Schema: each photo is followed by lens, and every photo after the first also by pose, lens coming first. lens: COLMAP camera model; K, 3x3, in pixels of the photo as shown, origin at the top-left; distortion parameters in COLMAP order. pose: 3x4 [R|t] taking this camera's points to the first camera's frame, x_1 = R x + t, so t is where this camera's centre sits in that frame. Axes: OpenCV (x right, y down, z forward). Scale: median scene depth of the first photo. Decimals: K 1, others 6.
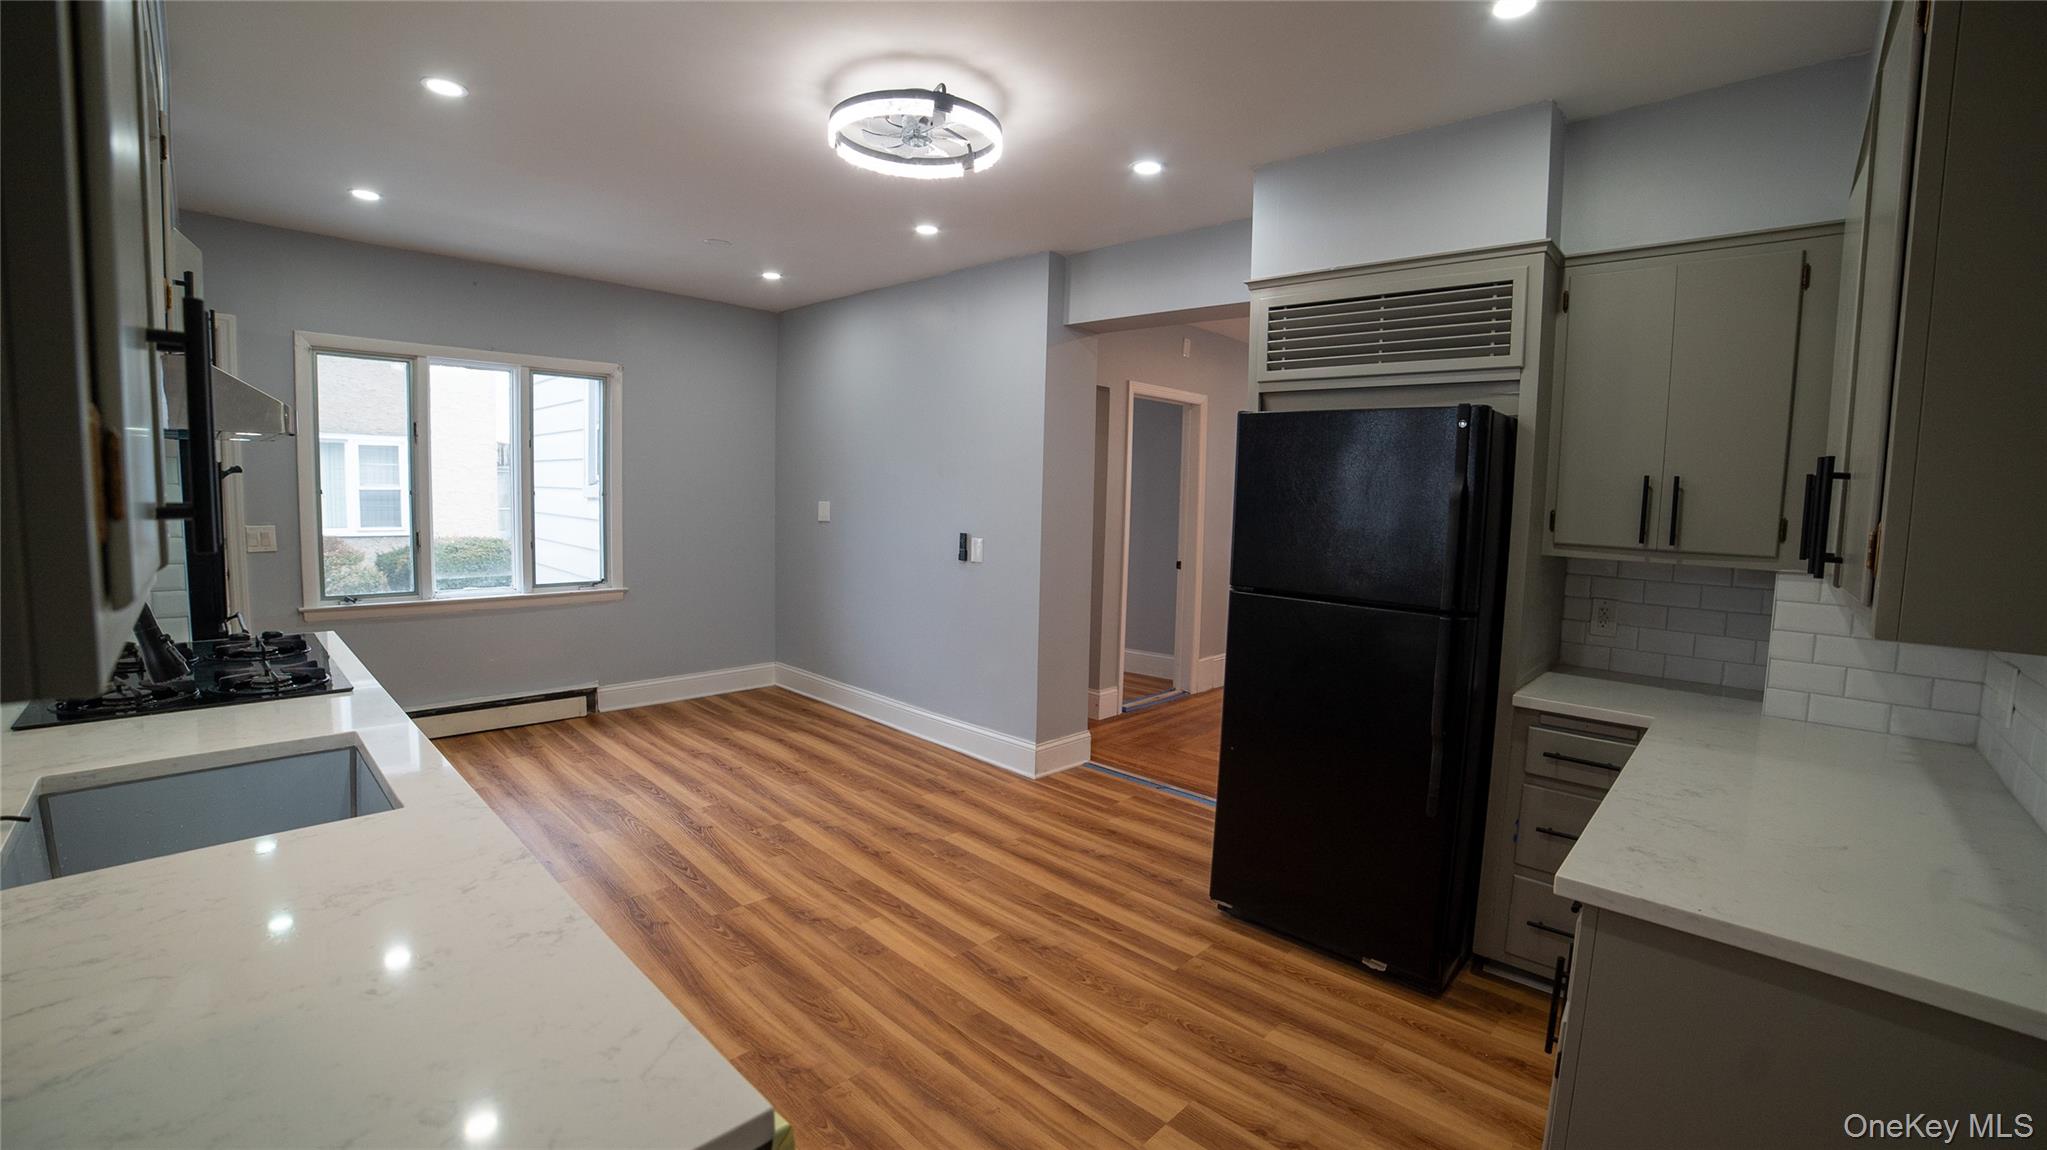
lens RADIAL K [[845.7, 0, 1026.5], [0, 845.7, 565.8], [0, 0, 1]] dist [-0.116831, 0.041248]
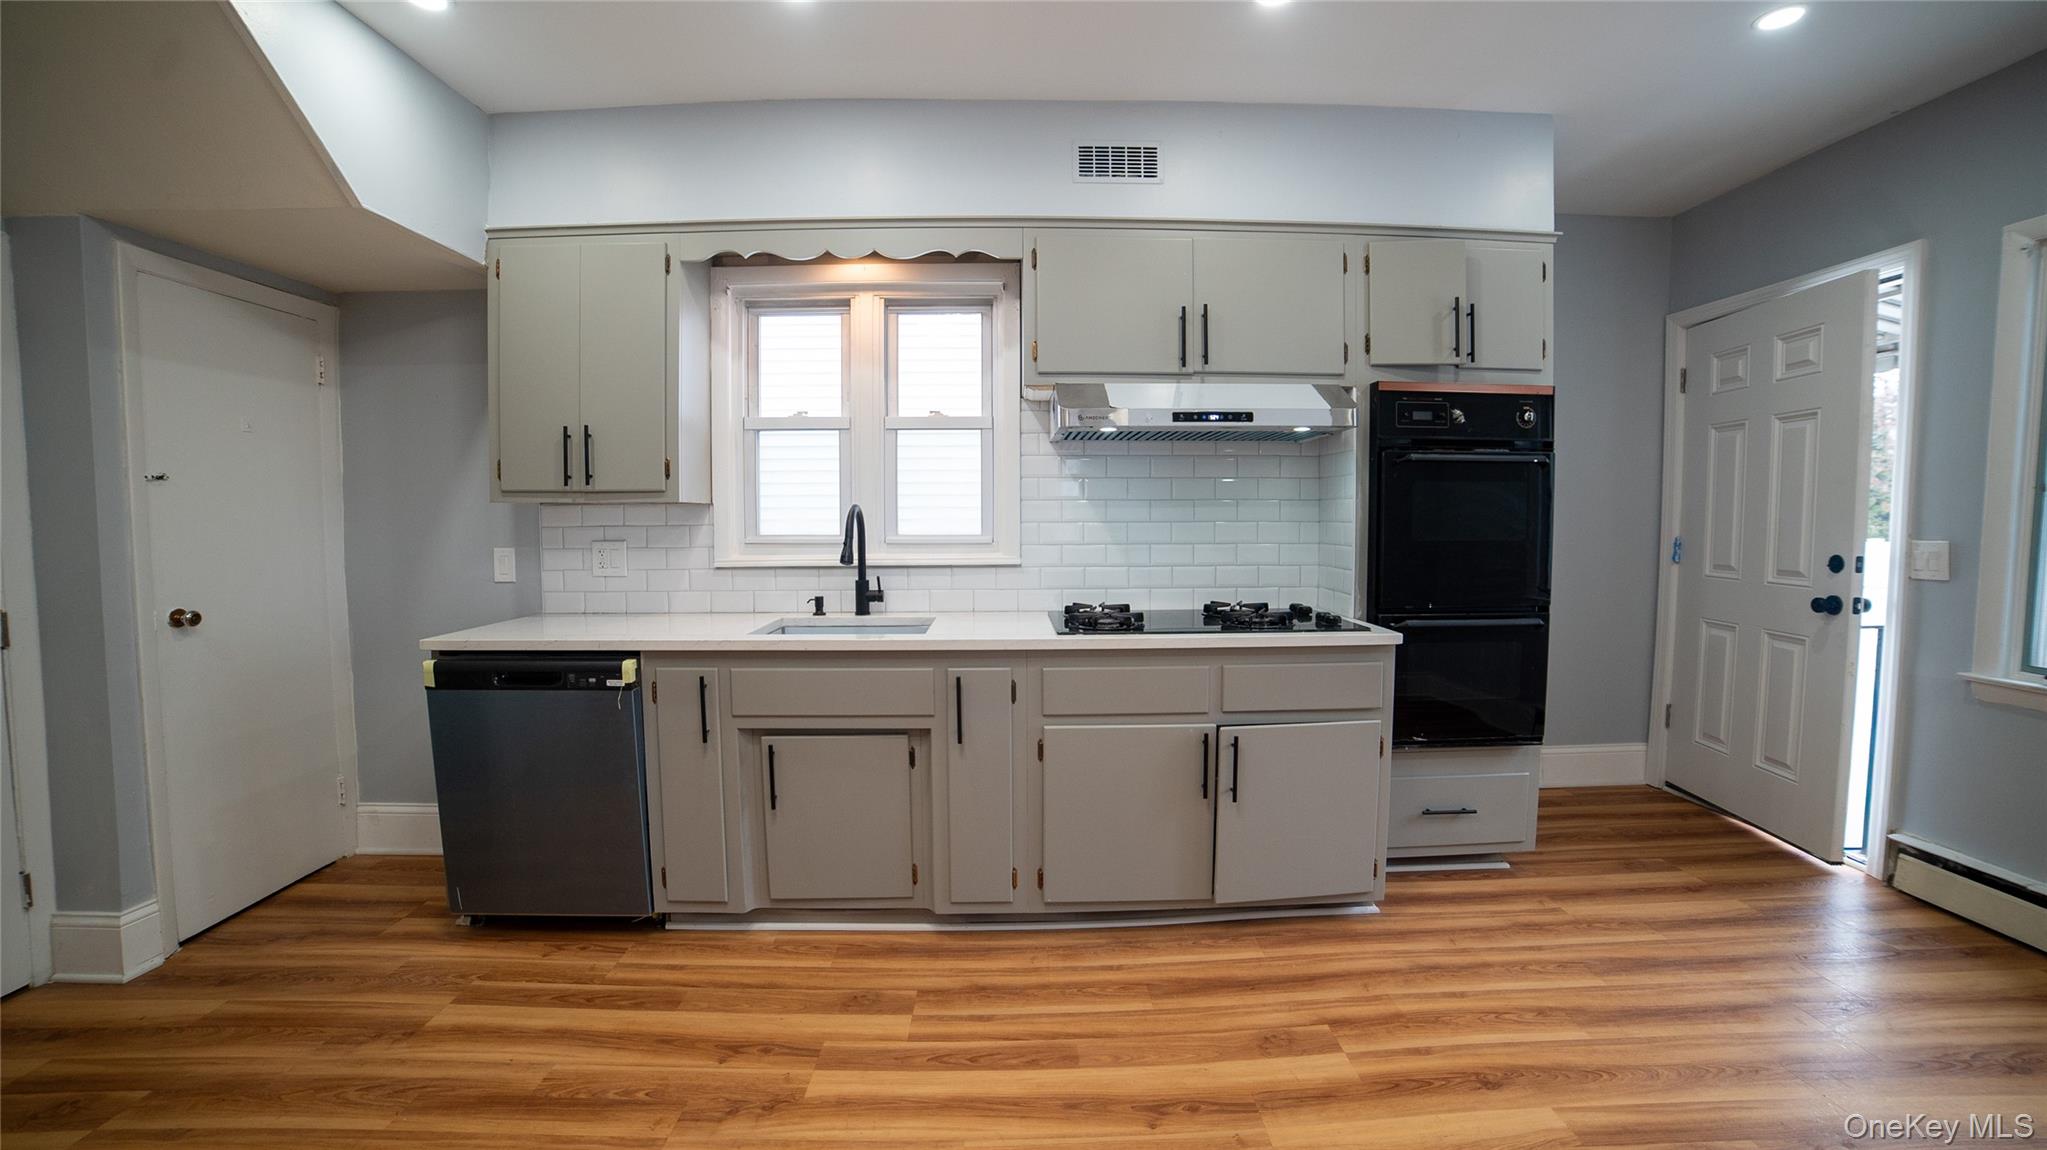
lens RADIAL K [[845.7, 0, 1026.5], [0, 845.7, 565.8], [0, 0, 1]] dist [-0.116831, 0.041248]
pose [[-0.711905, 0.018973, -0.702020, 0.046525], [-0.077320, 0.991440, 0.105204, -0.040664], [0.698006, 0.129176, -0.704344, 0.990769]]
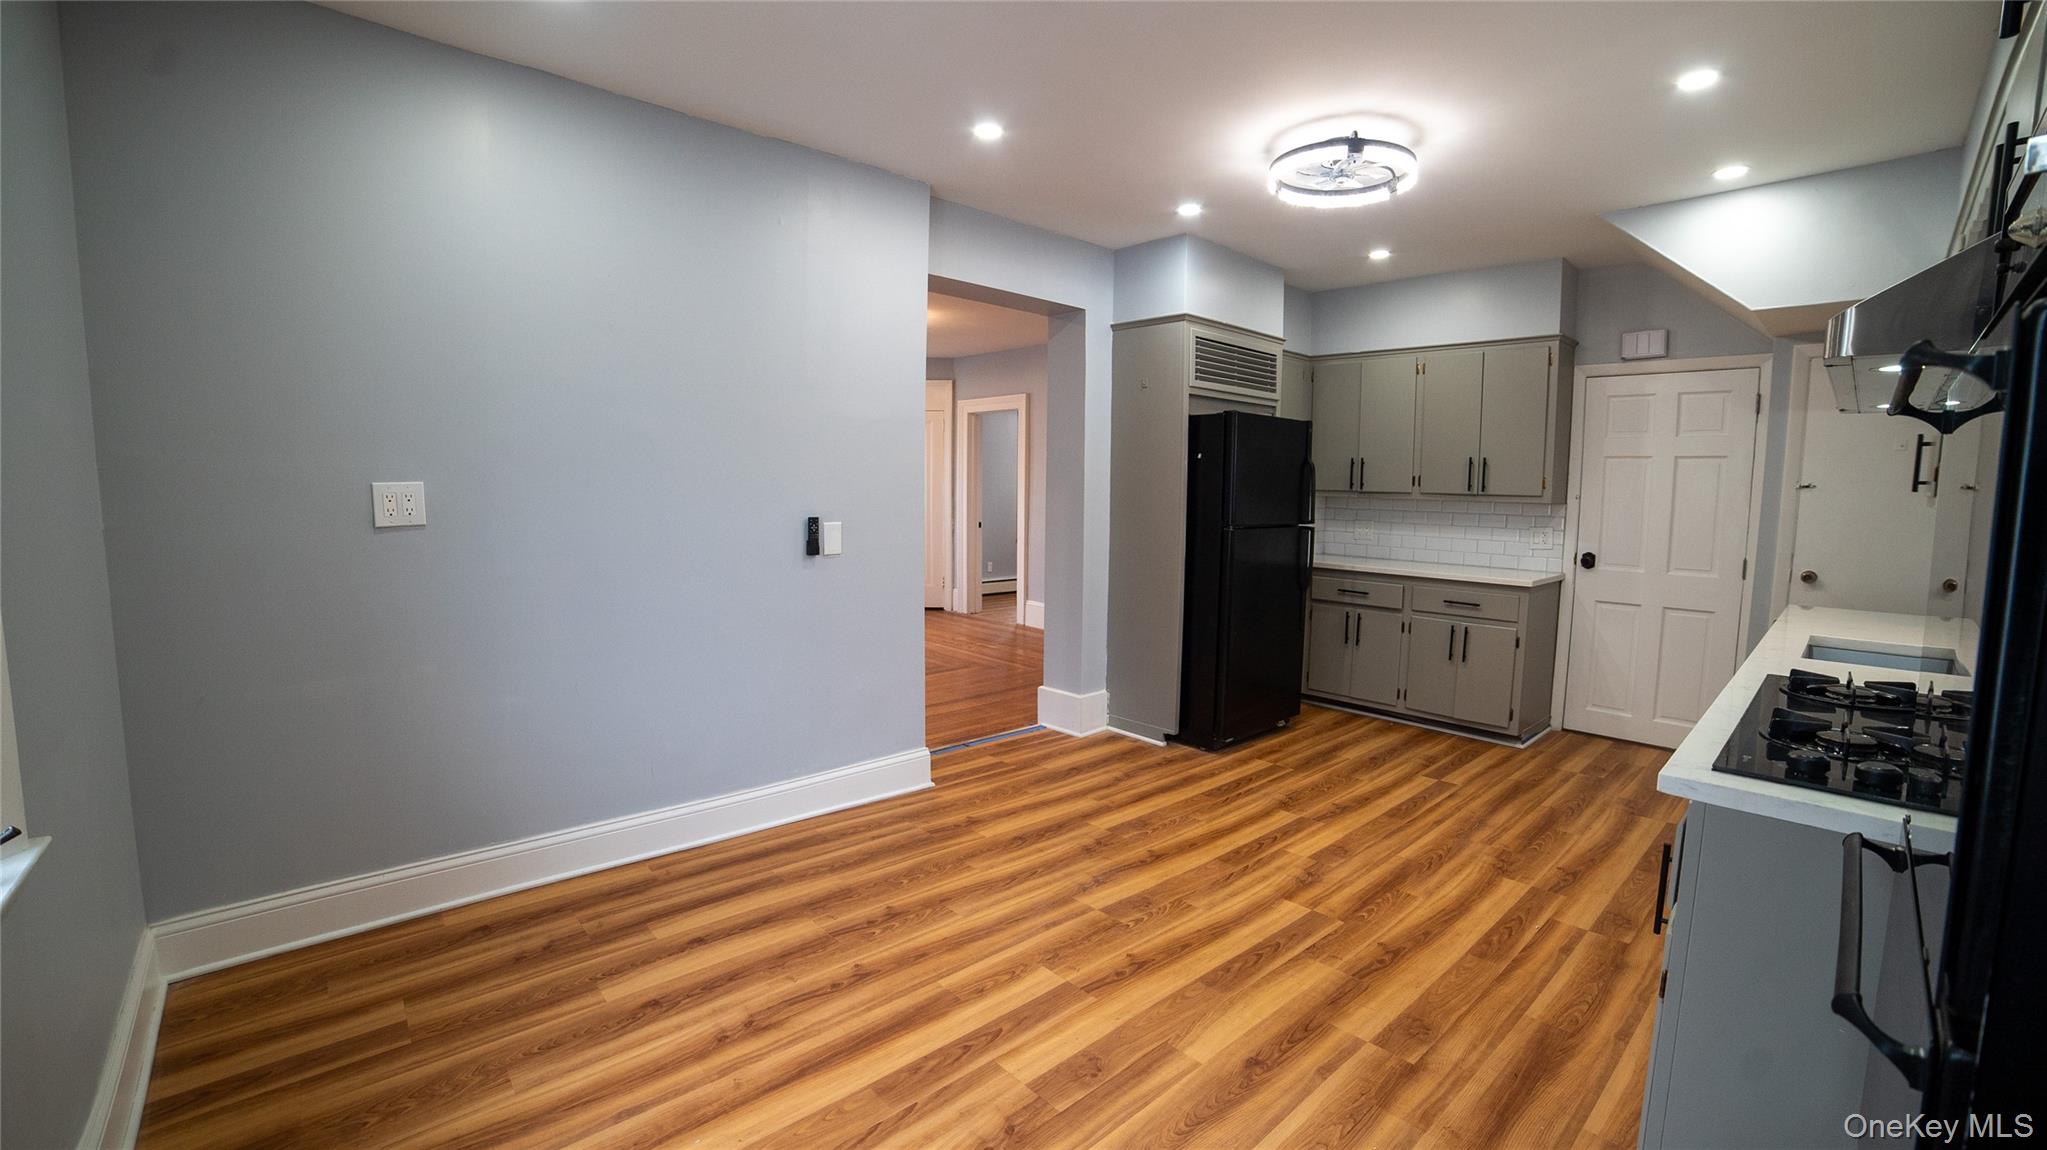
lens RADIAL K [[845.7, 0, 1026.5], [0, 845.7, 565.8], [0, 0, 1]] dist [-0.116831, 0.041248]
pose [[0.068277, -0.121858, 0.990196, -0.986430], [0.077798, 0.990141, 0.116486, -0.084636], [-0.994628, 0.069082, 0.077084, 0.971670]]
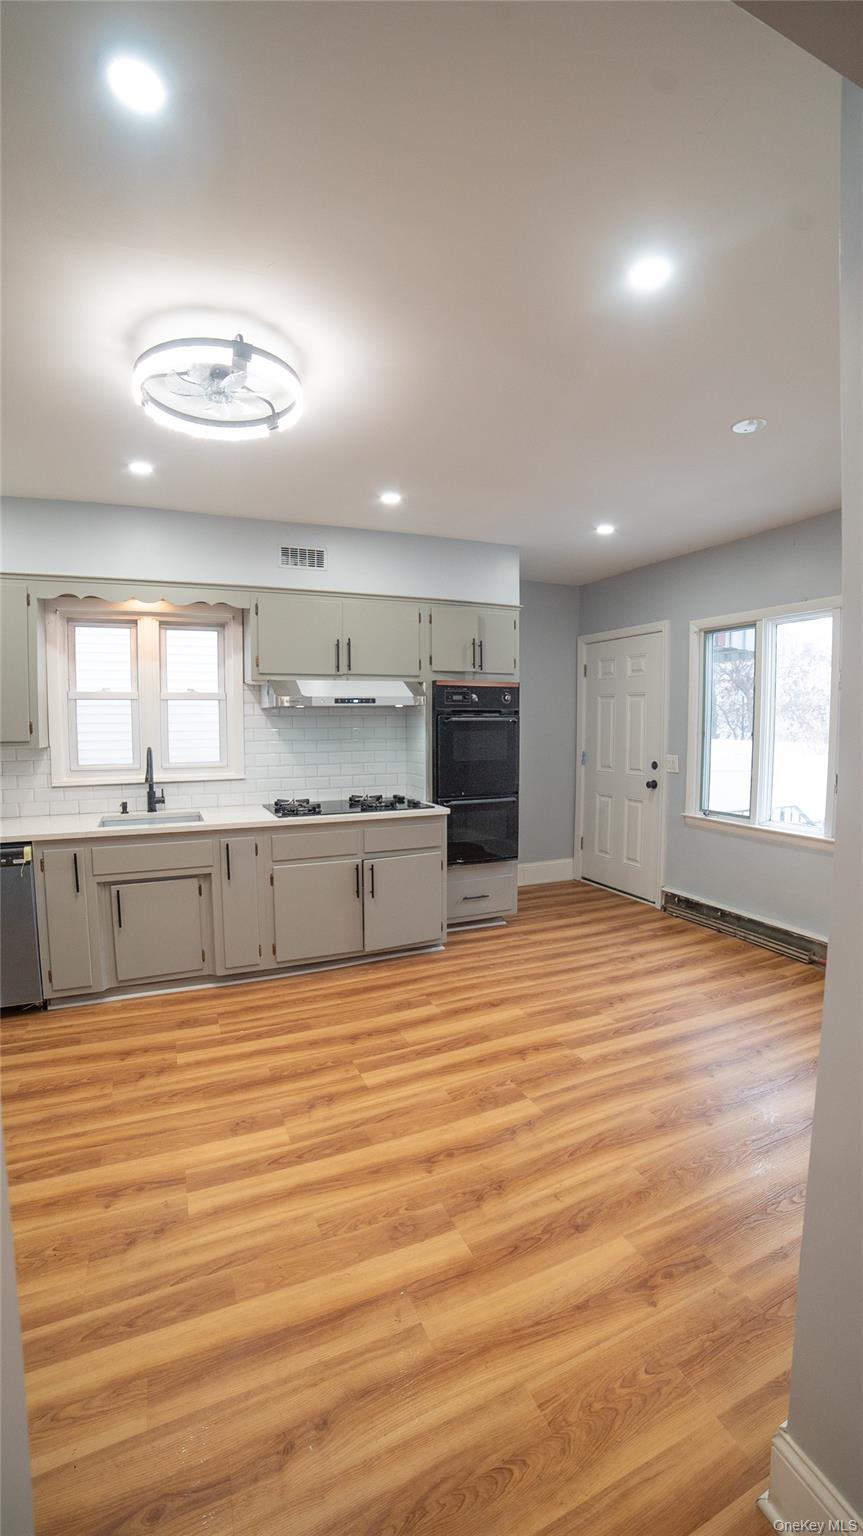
lens RADIAL K [[633.9, 0, 422.7], [0, 633.9, 765.3], [0, 0, 1]] dist [-0.115688, 0.039528]
pose [[-0.394691, 0.040619, -0.917915, 0.341787], [-0.088946, 0.992641, 0.082171, -0.093505], [0.914498, 0.114077, -0.388174, 1.097945]]
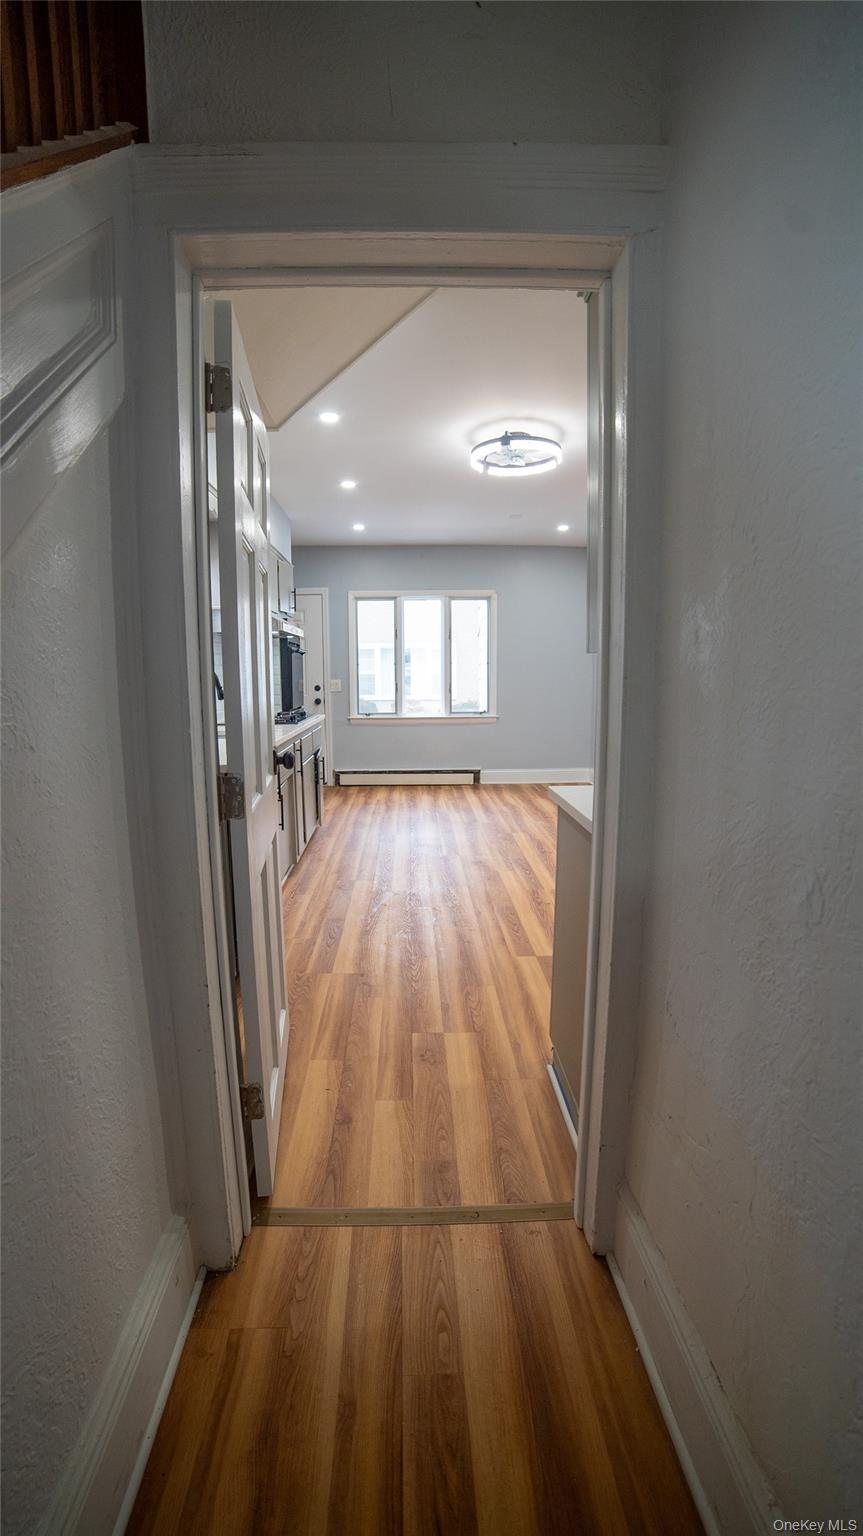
lens RADIAL K [[633.9, 0, 422.7], [0, 633.9, 765.3], [0, 0, 1]] dist [-0.115688, 0.039528]
pose [[0.709763, 0.067401, -0.701209, 0.529493], [-0.035196, 0.997562, 0.060261, 0.082301], [0.703561, -0.018091, 0.710405, -0.130946]]
